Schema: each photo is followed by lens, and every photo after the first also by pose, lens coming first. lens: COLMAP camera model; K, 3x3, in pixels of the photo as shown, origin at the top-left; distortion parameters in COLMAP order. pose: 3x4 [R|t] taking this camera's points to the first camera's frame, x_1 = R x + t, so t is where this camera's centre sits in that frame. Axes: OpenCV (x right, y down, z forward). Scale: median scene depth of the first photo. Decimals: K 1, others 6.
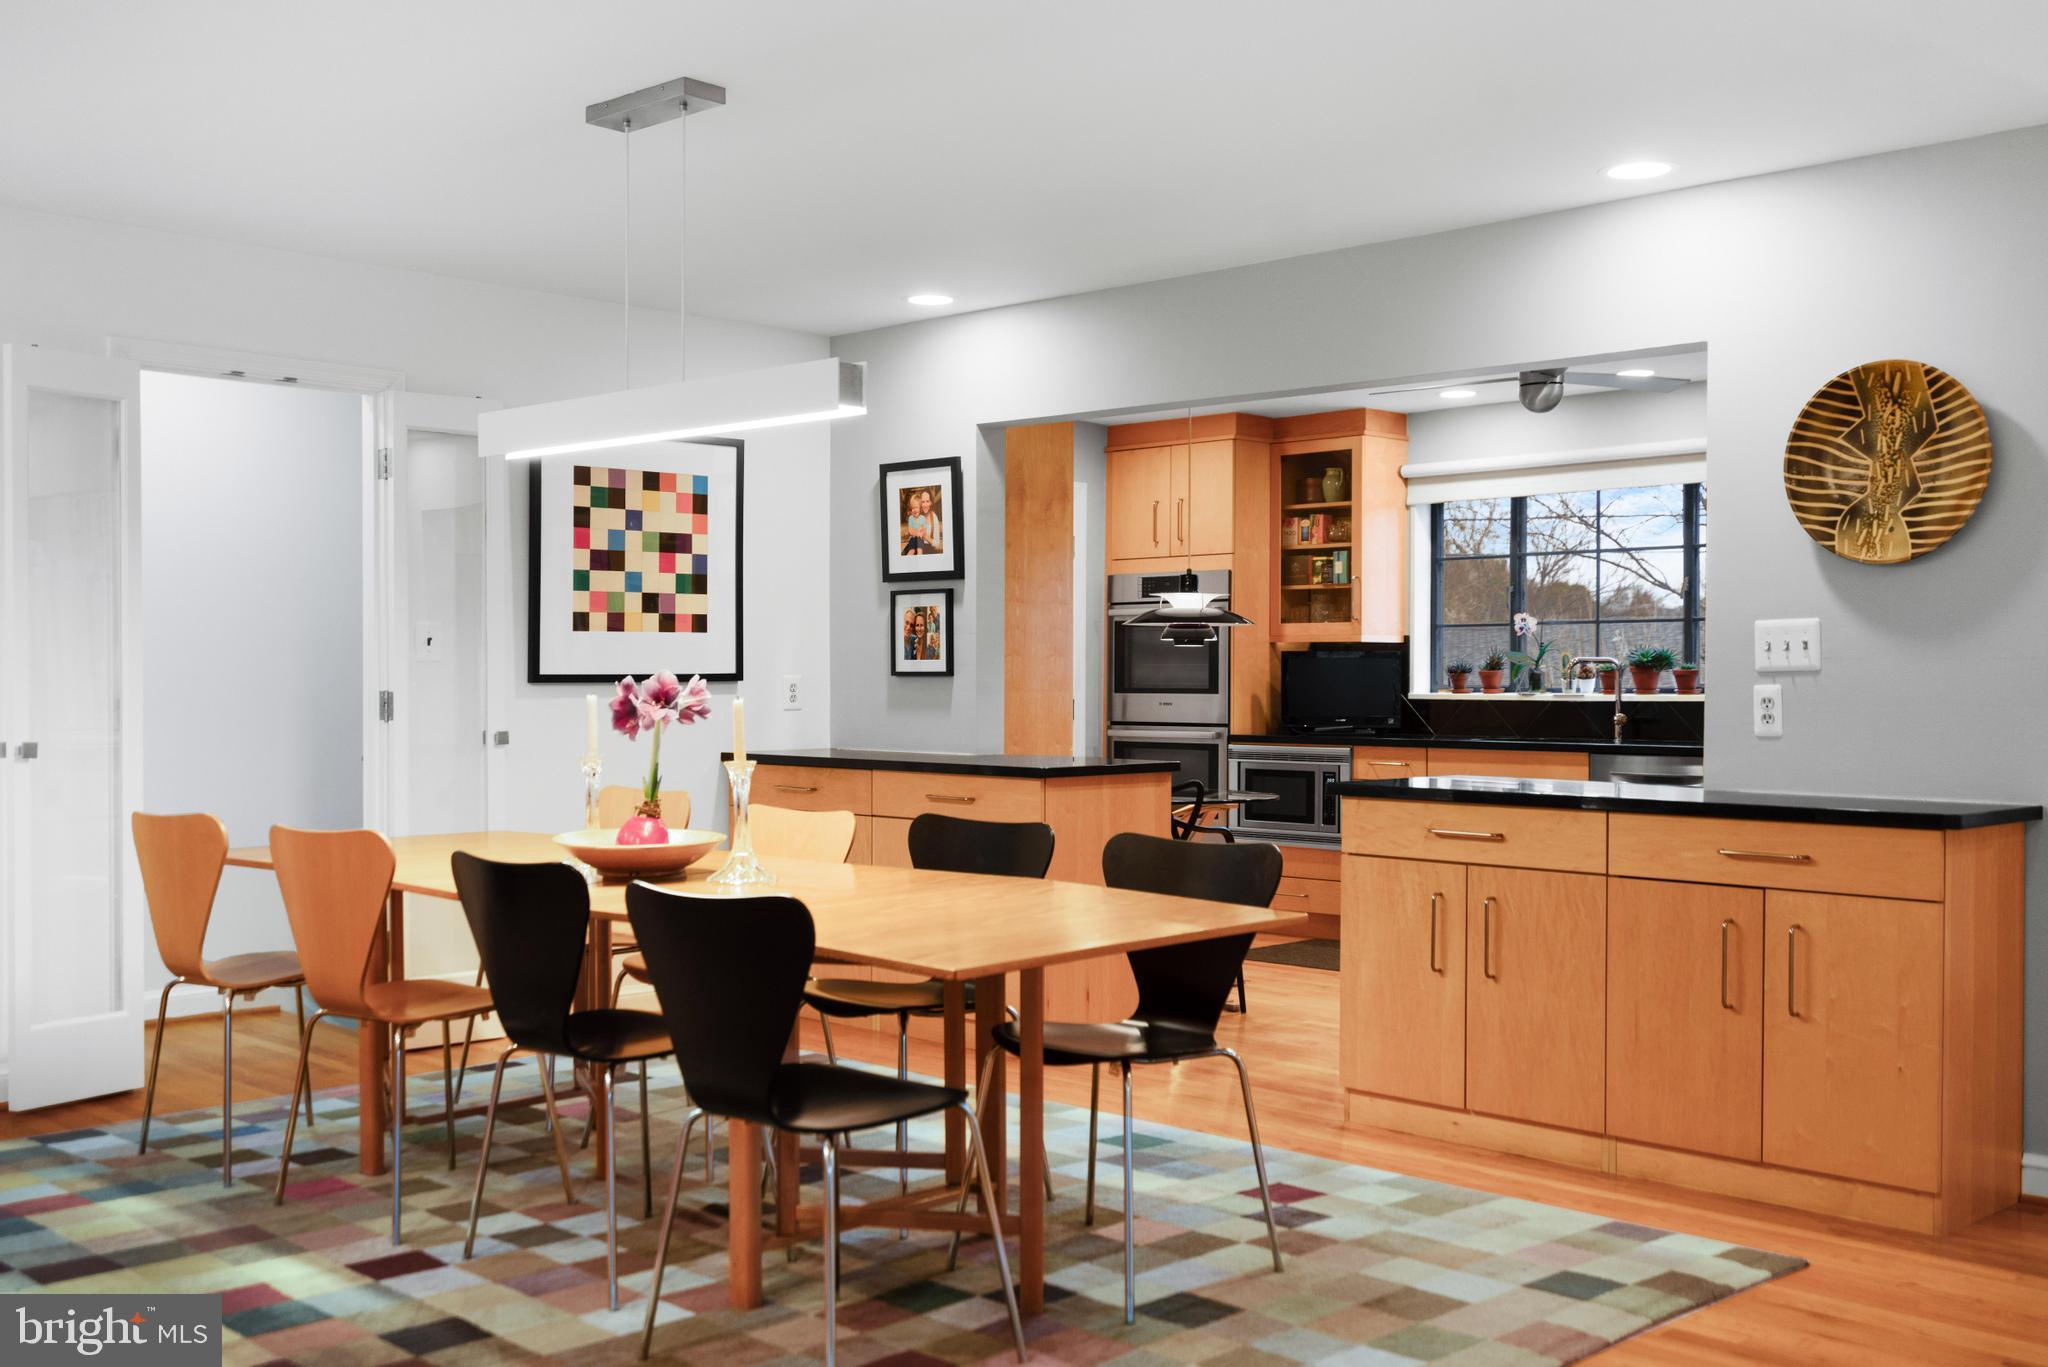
lens RADIAL K [[2039.3, 0, 1022.0], [0, 2039.3, 685.5], [0, 0, 1]] dist [0.015064, 0.000000]
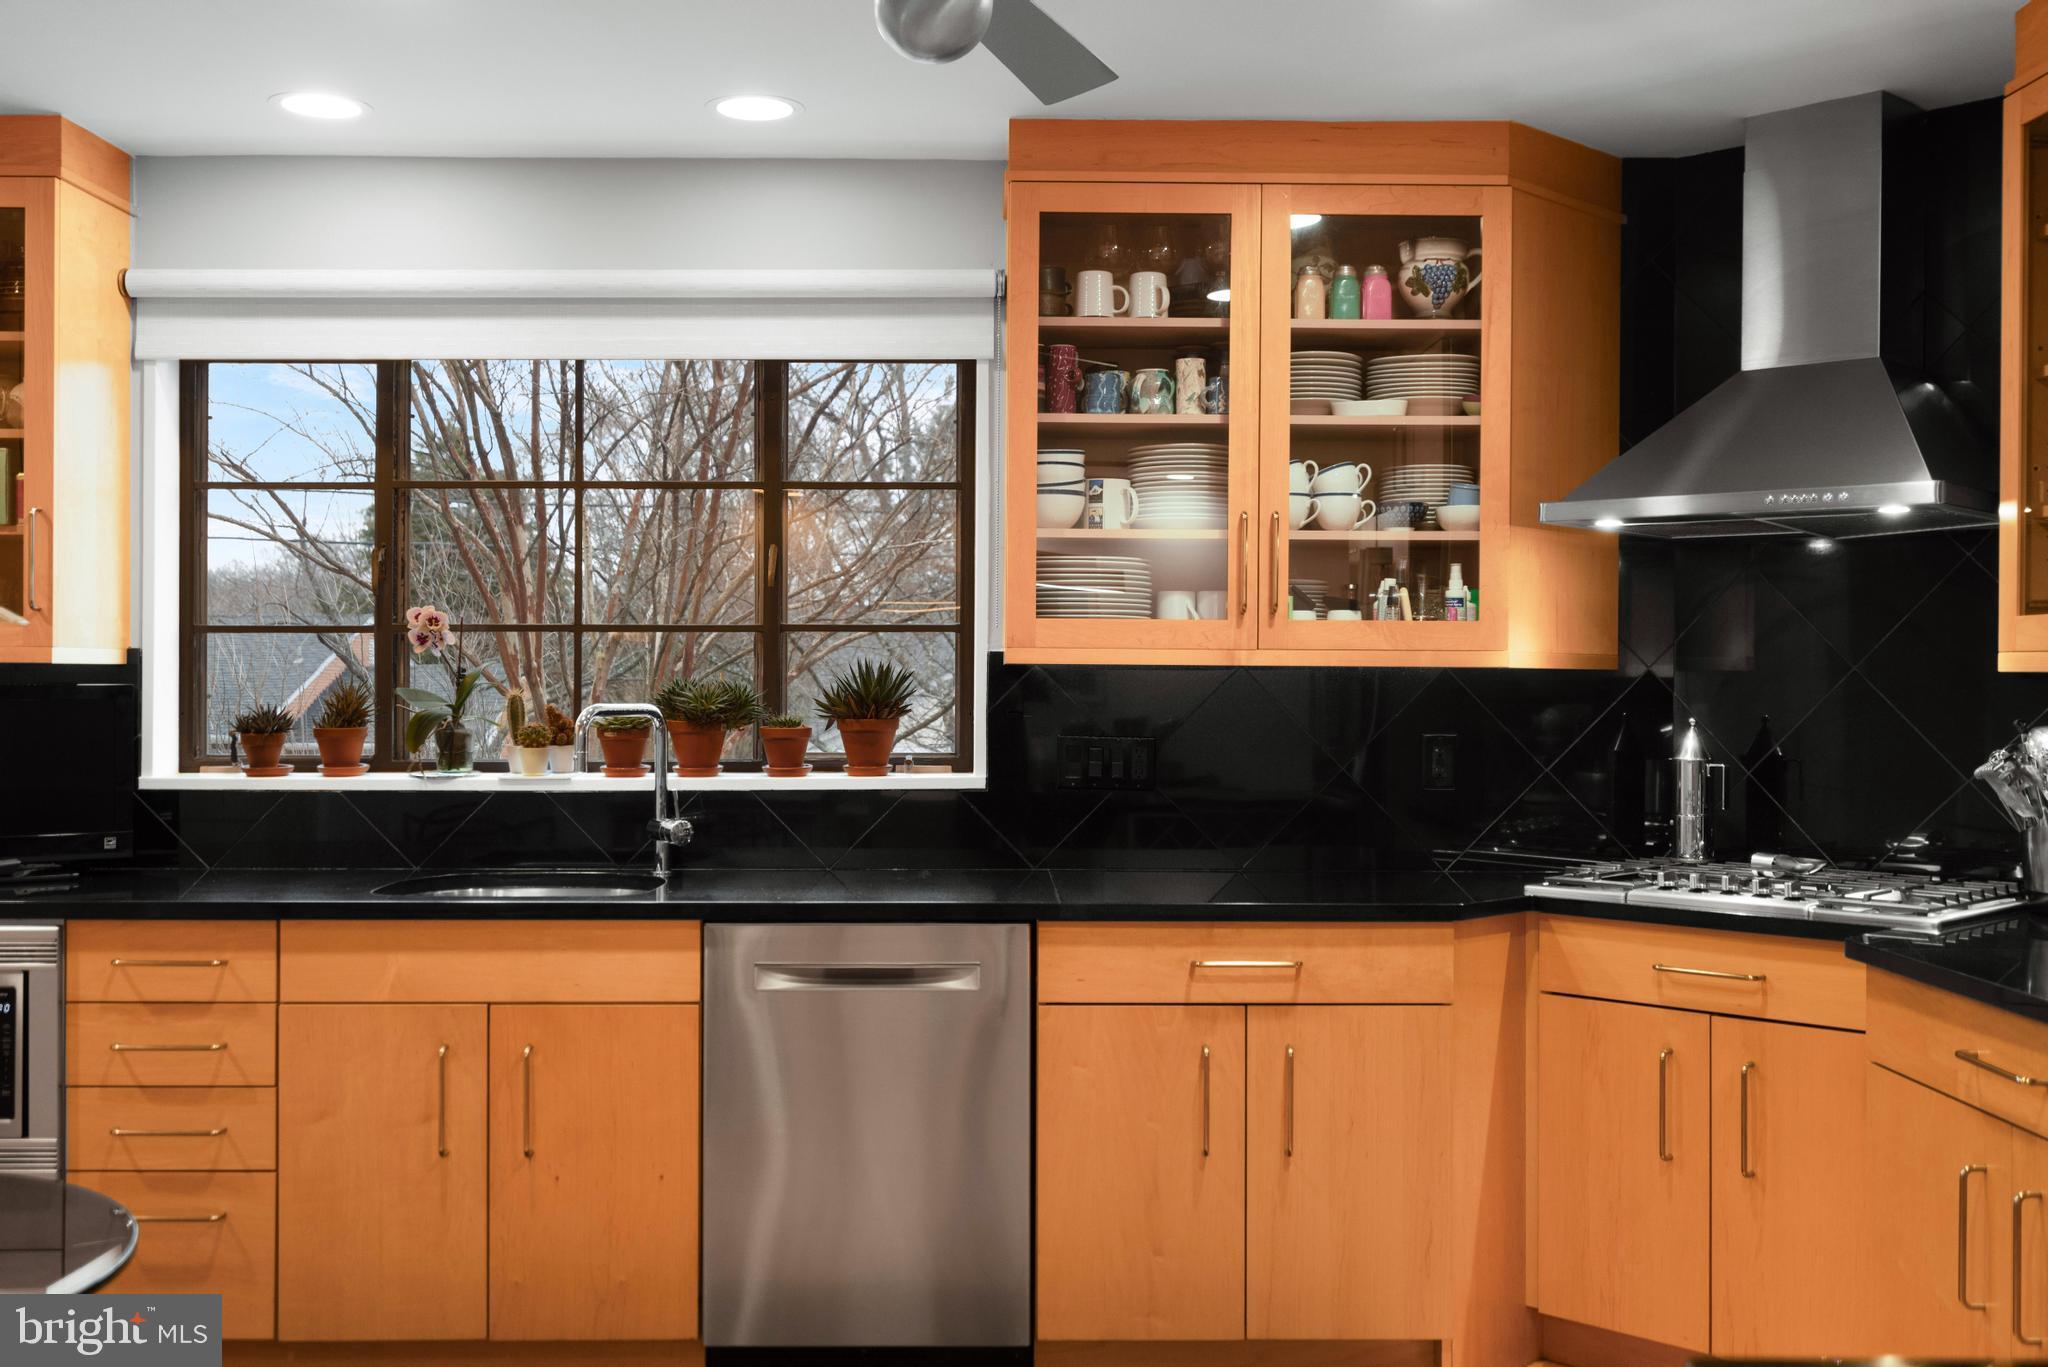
lens RADIAL K [[2039.3, 0, 1029.8], [0, 2039.3, 664.4], [0, 0, 1]] dist [0.015064, 0.000000]
pose [[0.699618, 0.003440, 0.714509, 0.004470], [0.002294, 0.999972, -0.007061, -0.017530], [-0.714514, 0.006579, 0.699590, 0.548609]]
